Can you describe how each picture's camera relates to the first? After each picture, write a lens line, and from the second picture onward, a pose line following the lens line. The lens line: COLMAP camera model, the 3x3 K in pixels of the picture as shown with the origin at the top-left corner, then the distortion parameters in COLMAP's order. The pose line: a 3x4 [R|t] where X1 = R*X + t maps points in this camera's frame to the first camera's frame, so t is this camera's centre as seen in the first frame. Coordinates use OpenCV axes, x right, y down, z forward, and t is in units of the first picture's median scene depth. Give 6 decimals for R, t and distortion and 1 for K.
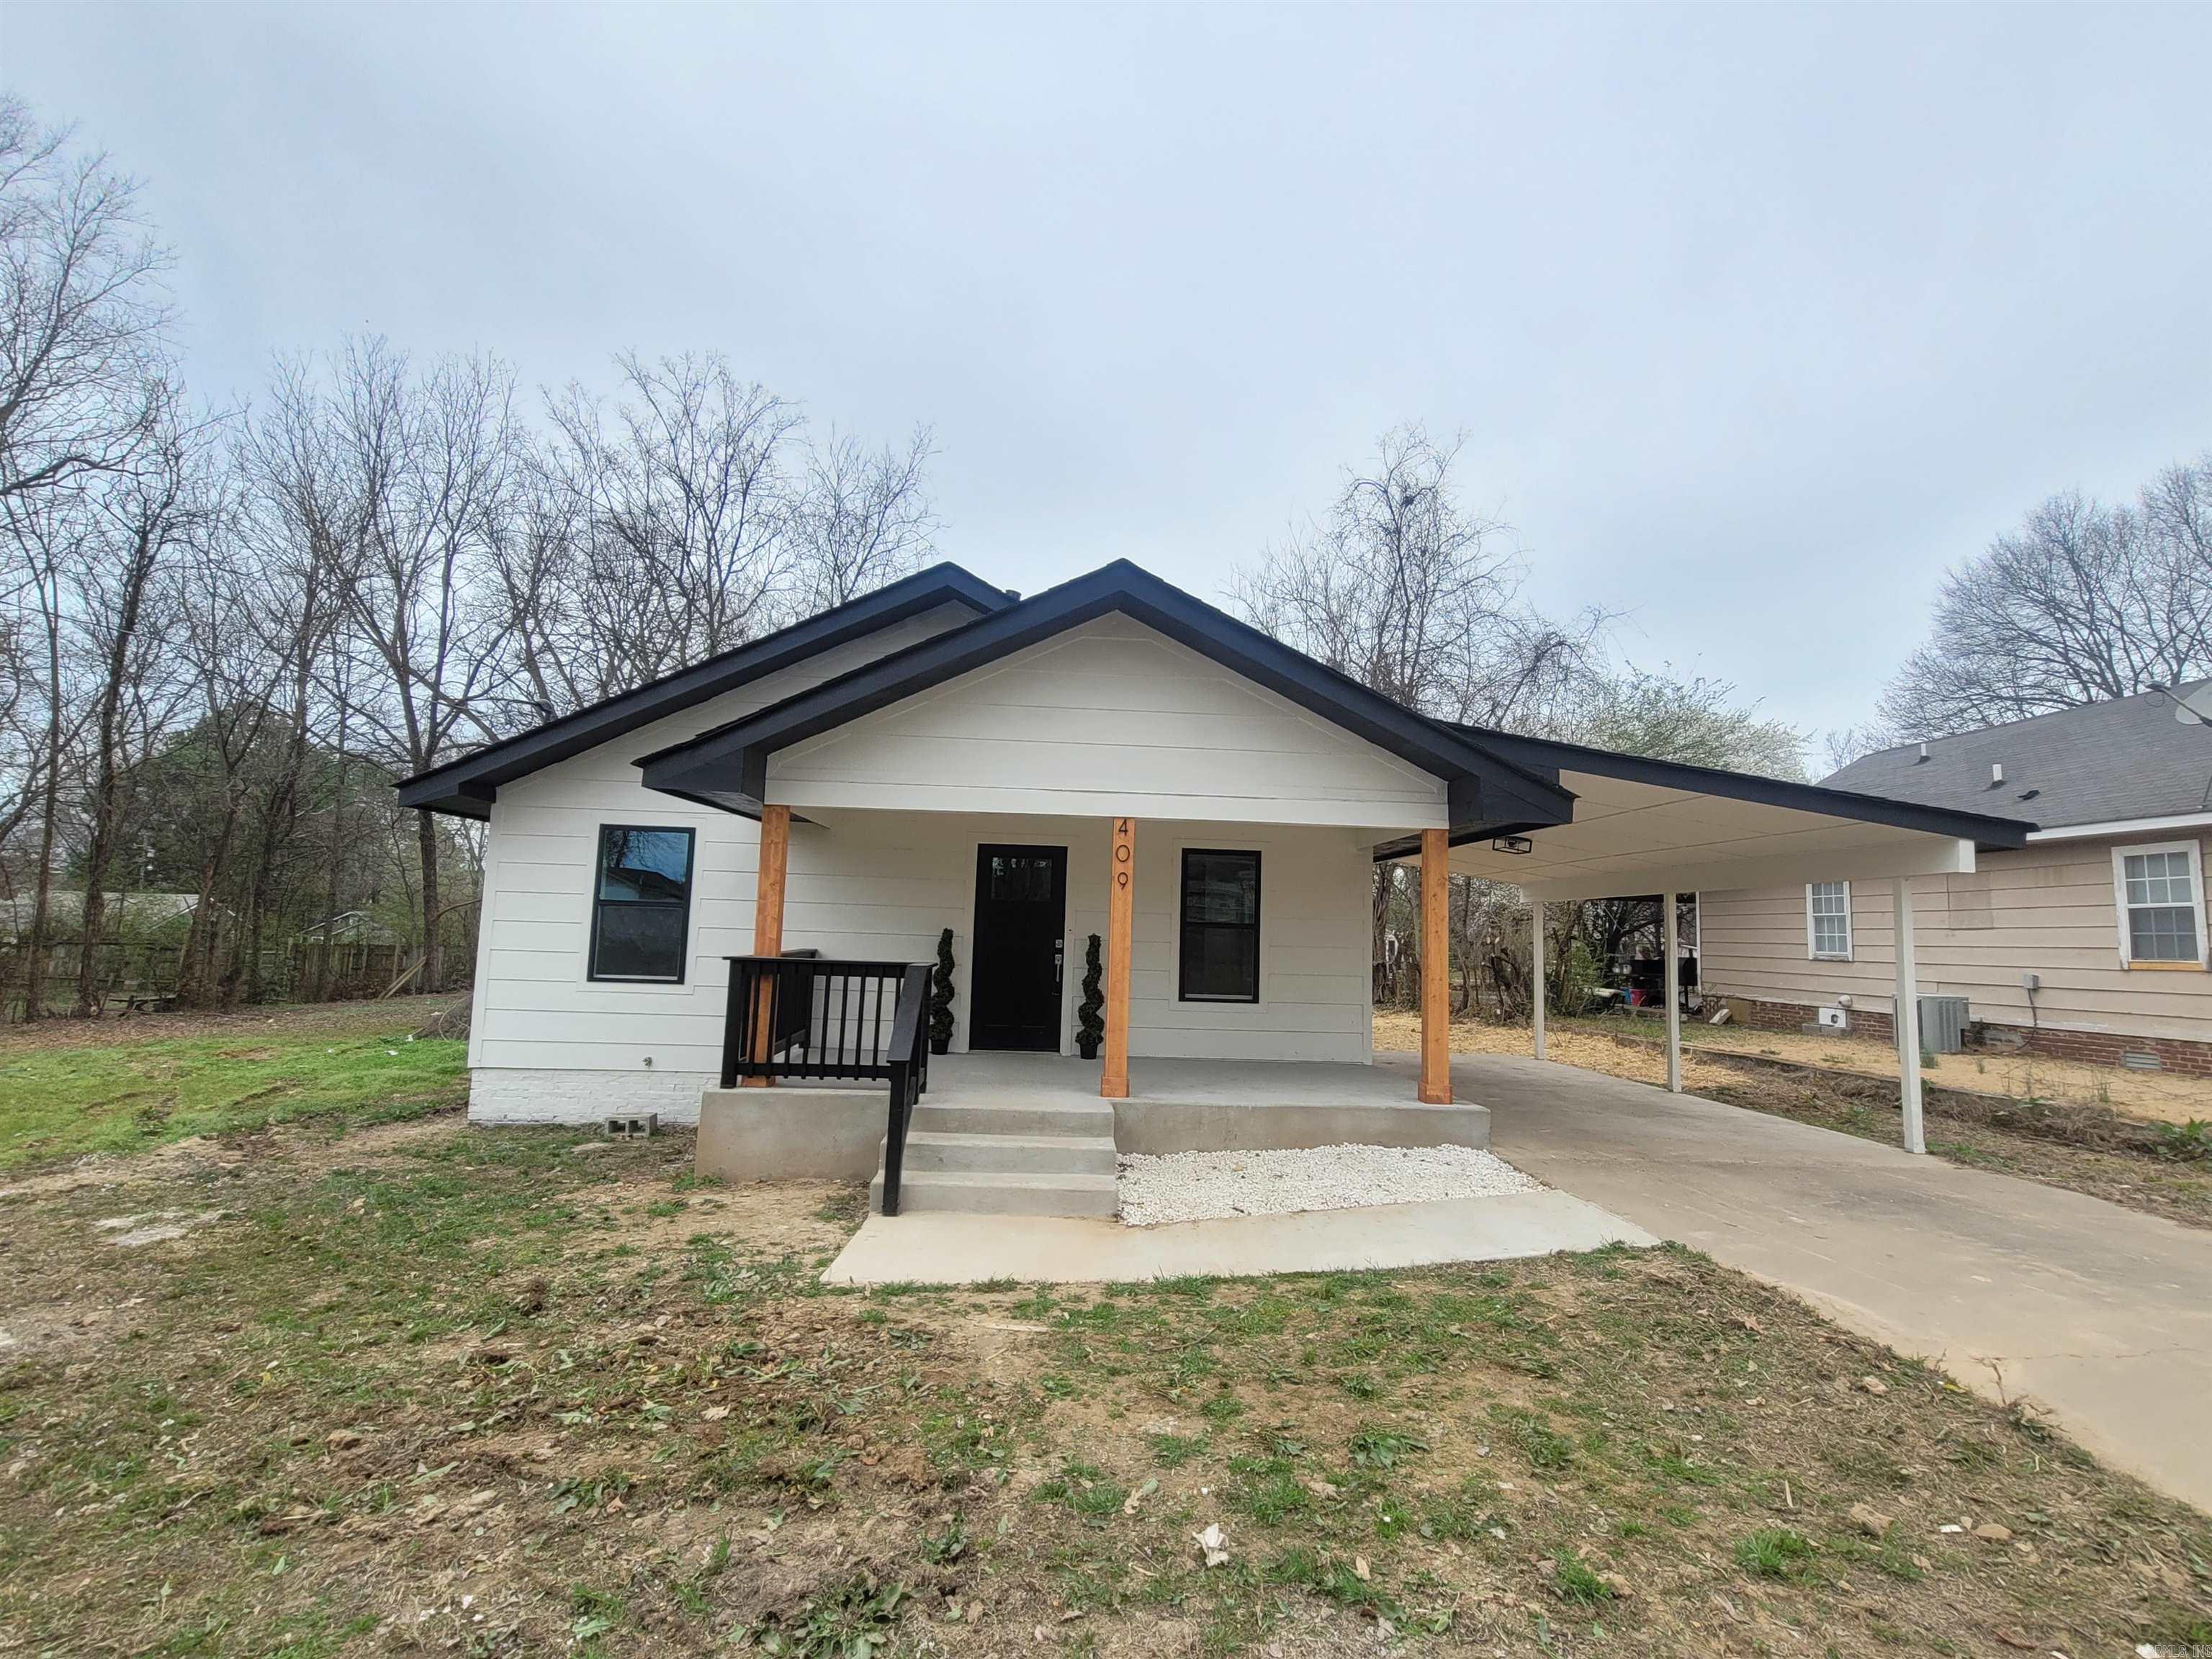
lens RADIAL K [[1025.7, 0, 1101.8], [0, 1025.7, 820.6], [0, 0, 1]] dist [0.008317, -0.001493]
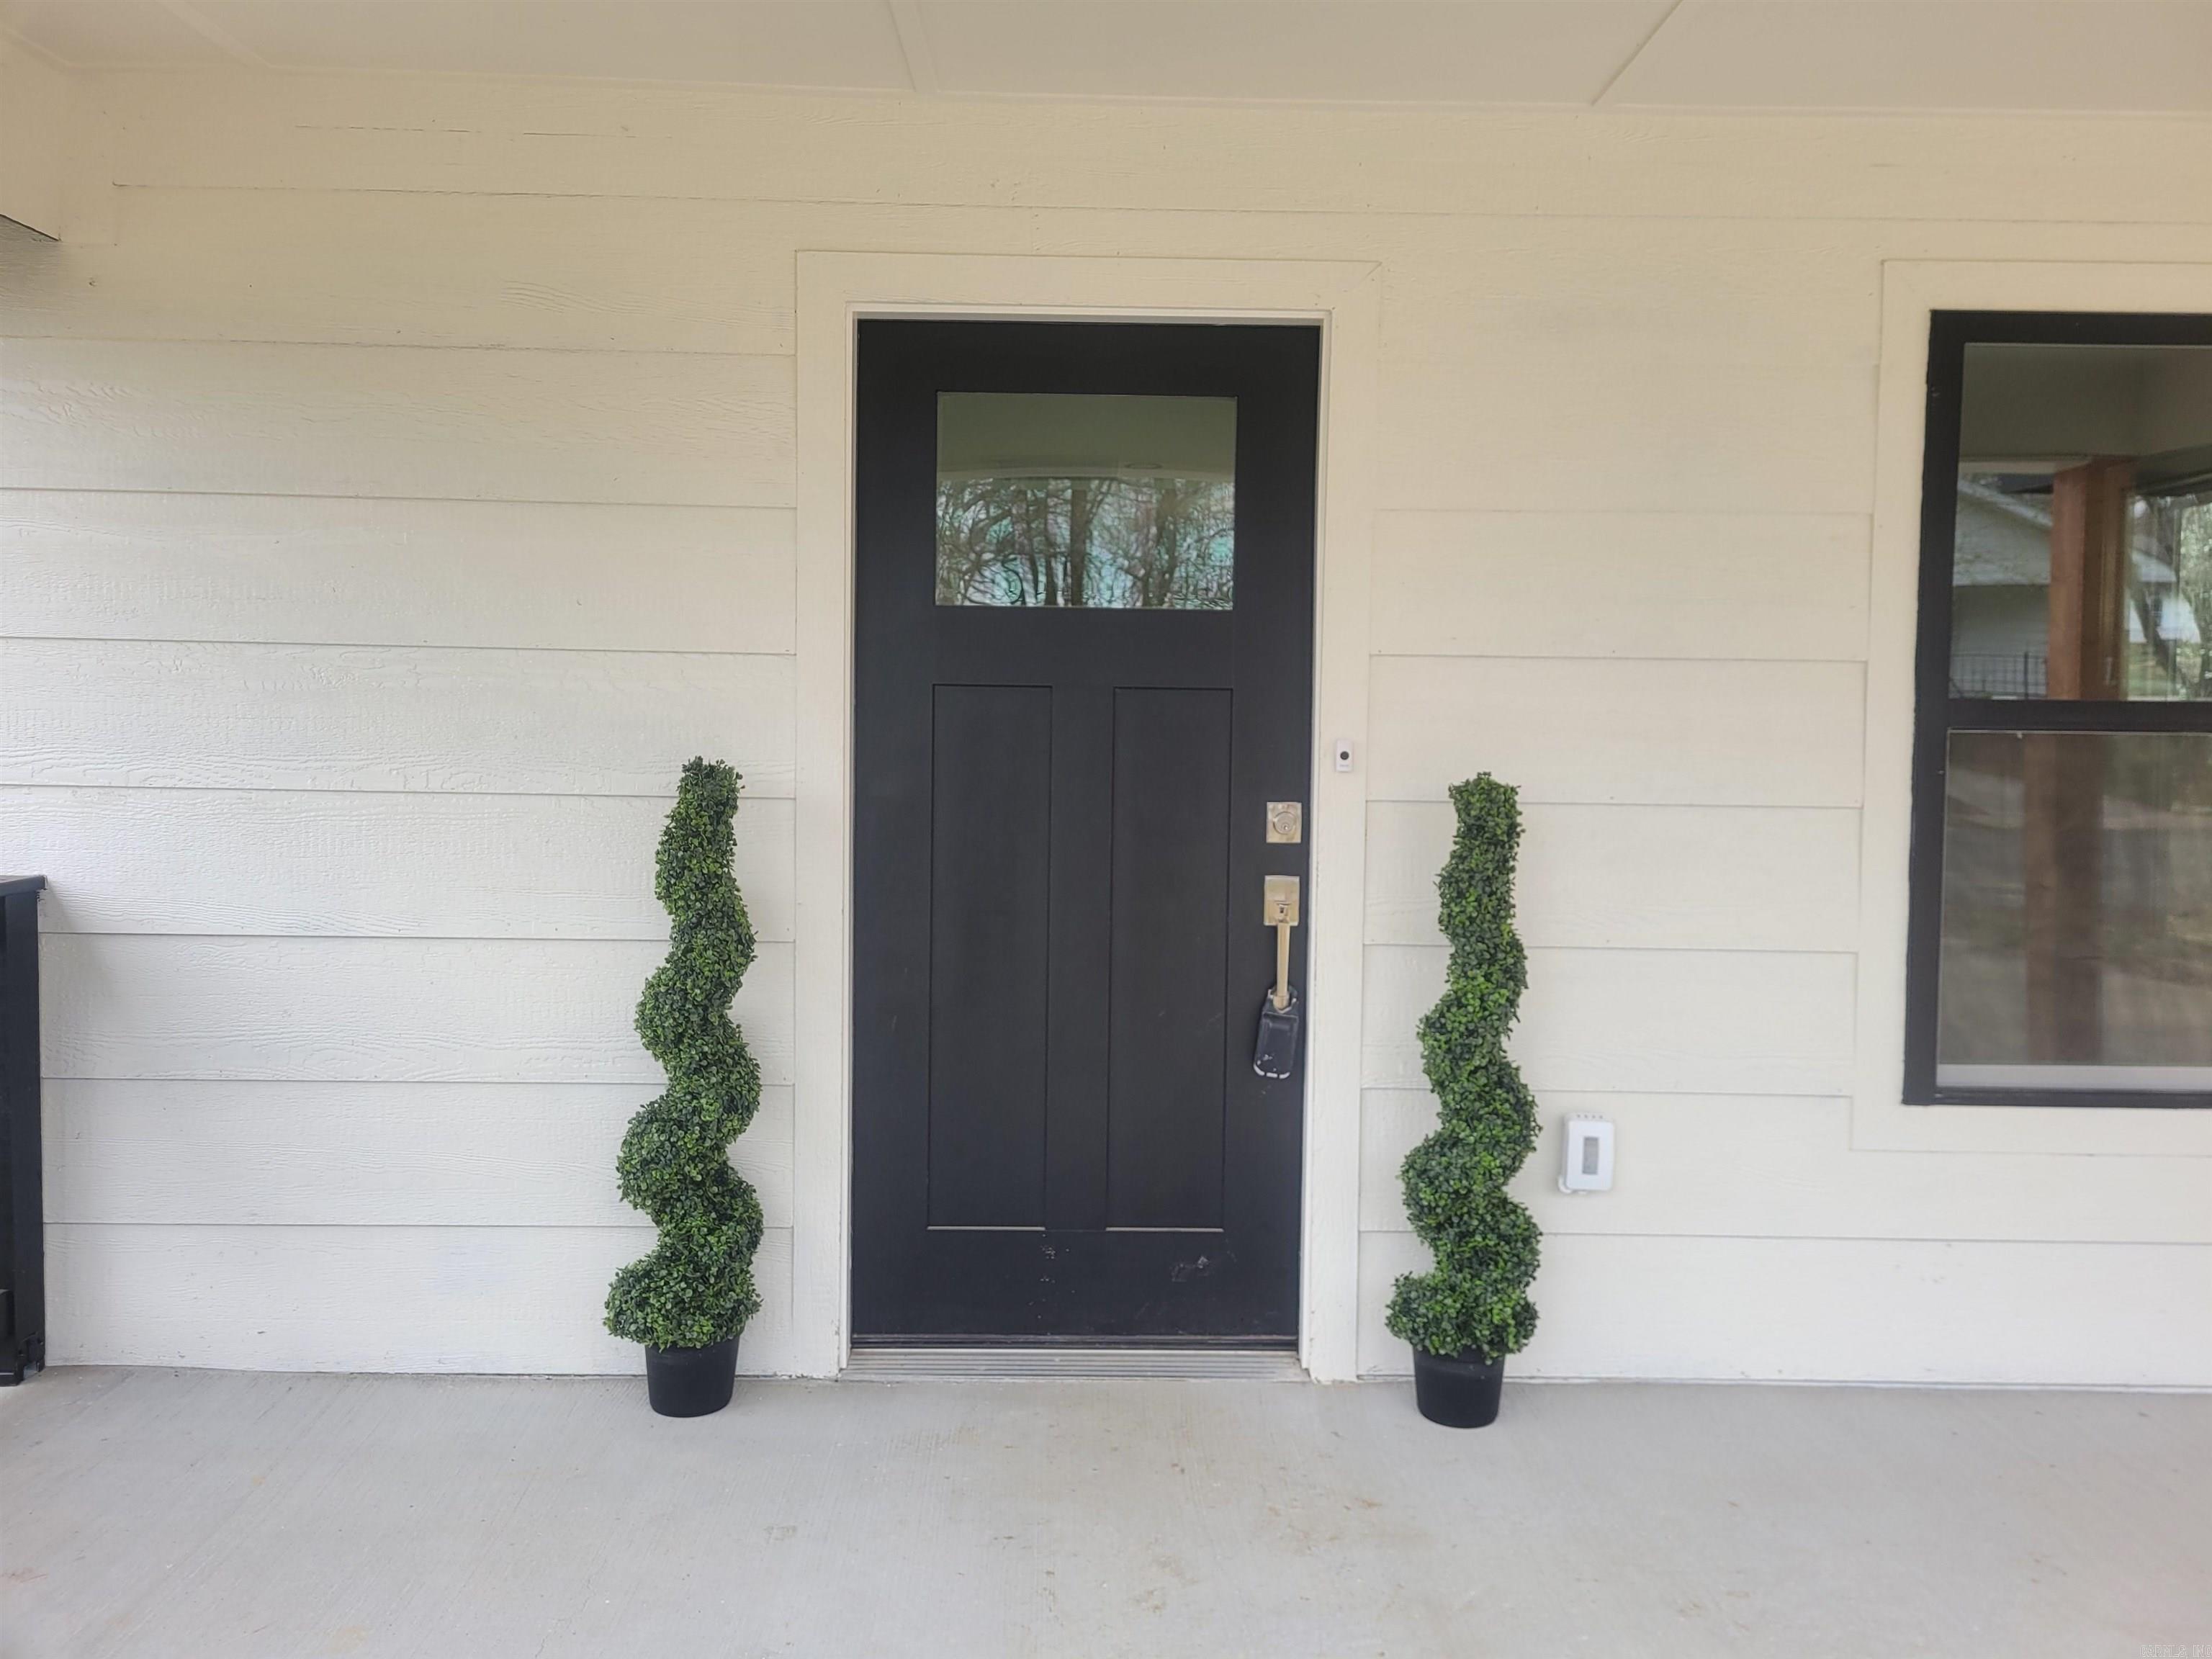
lens RADIAL K [[1660.1, 0, 1126.1], [0, 1660.1, 810.7], [0, 0, 1]] dist [0.043586, -0.020830]
pose [[0.999441, -0.016671, -0.028975, -0.064829], [0.021866, 0.981656, 0.189403, 0.058720], [0.025286, -0.189931, 0.981472, 0.712280]]
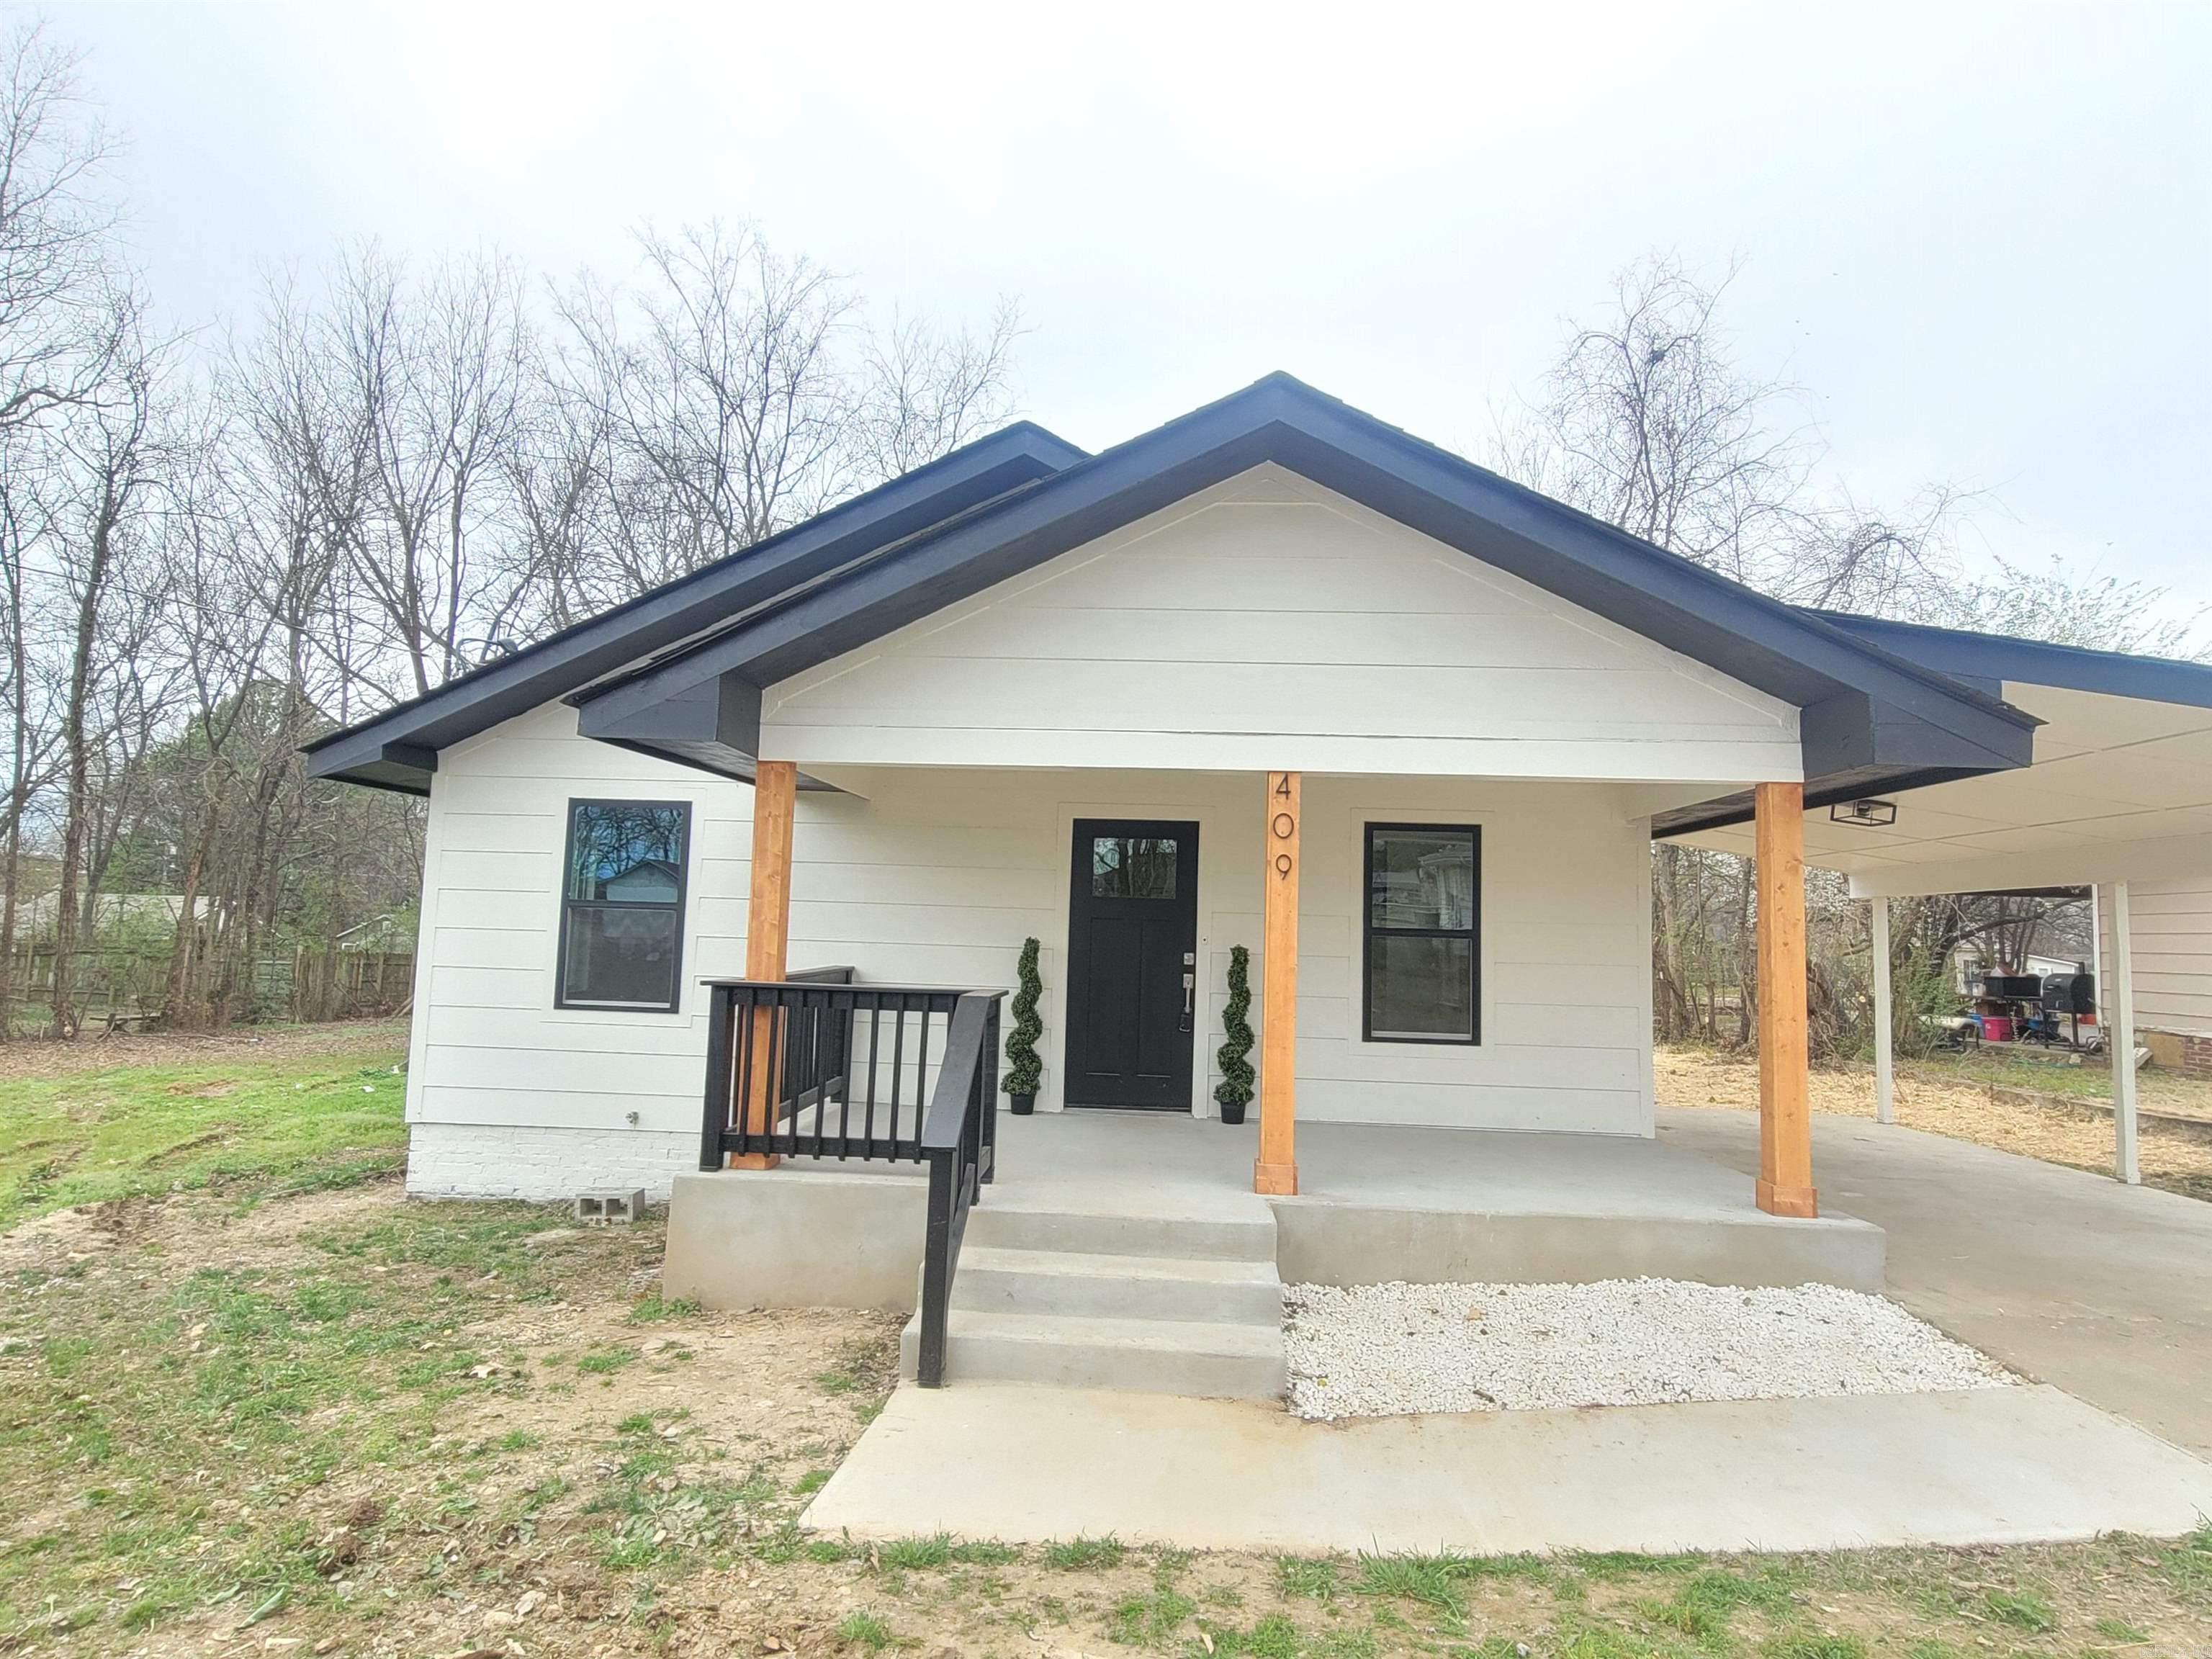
lens RADIAL K [[1236.3, 0, 1099.7], [0, 1236.3, 824.6], [0, 0, 1]] dist [0.012570, -0.001616]
pose [[0.993570, -0.011750, -0.112605, -0.005658], [0.013703, 0.999769, 0.016587, 0.013231], [0.112384, -0.018024, 0.993501, 0.155858]]
